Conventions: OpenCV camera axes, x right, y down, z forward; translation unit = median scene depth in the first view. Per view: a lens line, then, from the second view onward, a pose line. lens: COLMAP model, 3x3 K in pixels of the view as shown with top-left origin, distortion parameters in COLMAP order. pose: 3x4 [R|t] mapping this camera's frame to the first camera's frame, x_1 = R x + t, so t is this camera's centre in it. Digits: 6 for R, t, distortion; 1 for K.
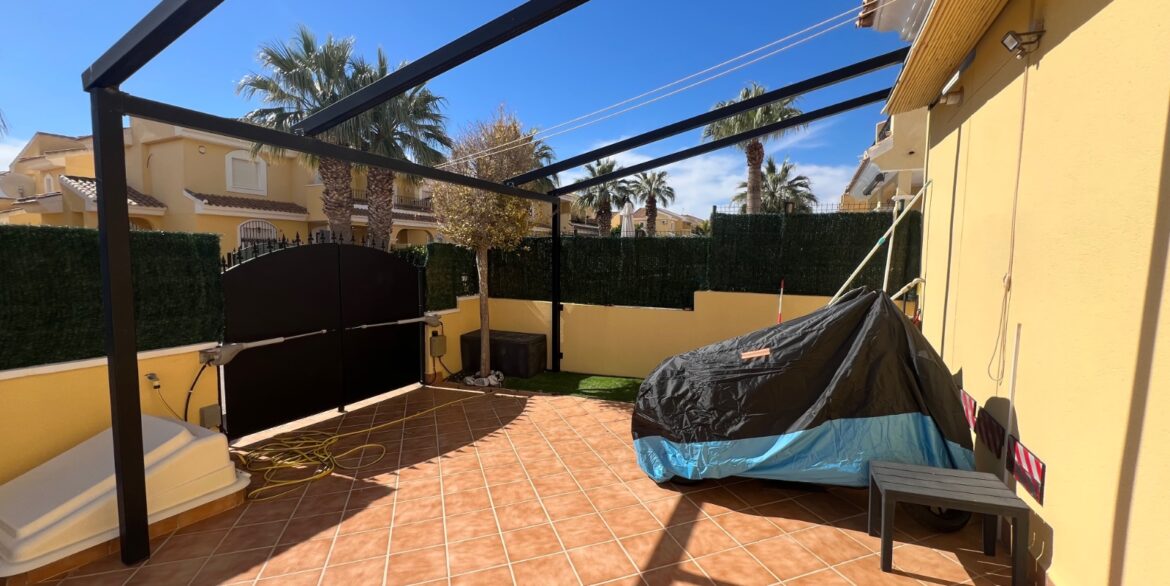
lens RADIAL K [[466.9, 0, 588.5], [0, 466.9, 294.6], [0, 0, 1]] dist [-0.001683, -0.000302]
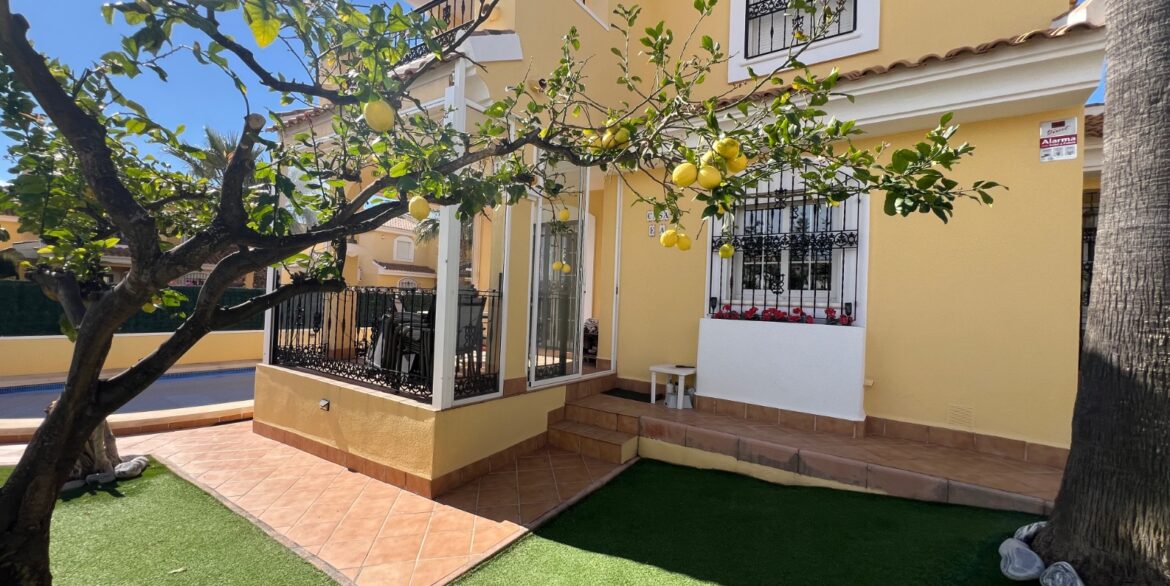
lens RADIAL K [[465.1, 0, 588.0], [0, 465.1, 294.6], [0, 0, 1]] dist [-0.004876, -0.000122]
pose [[0.986731, 0.025190, -0.160400, 0.510420], [-0.041820, 0.993991, -0.101163, 0.111724], [0.156888, 0.106528, 0.981854, -1.491981]]
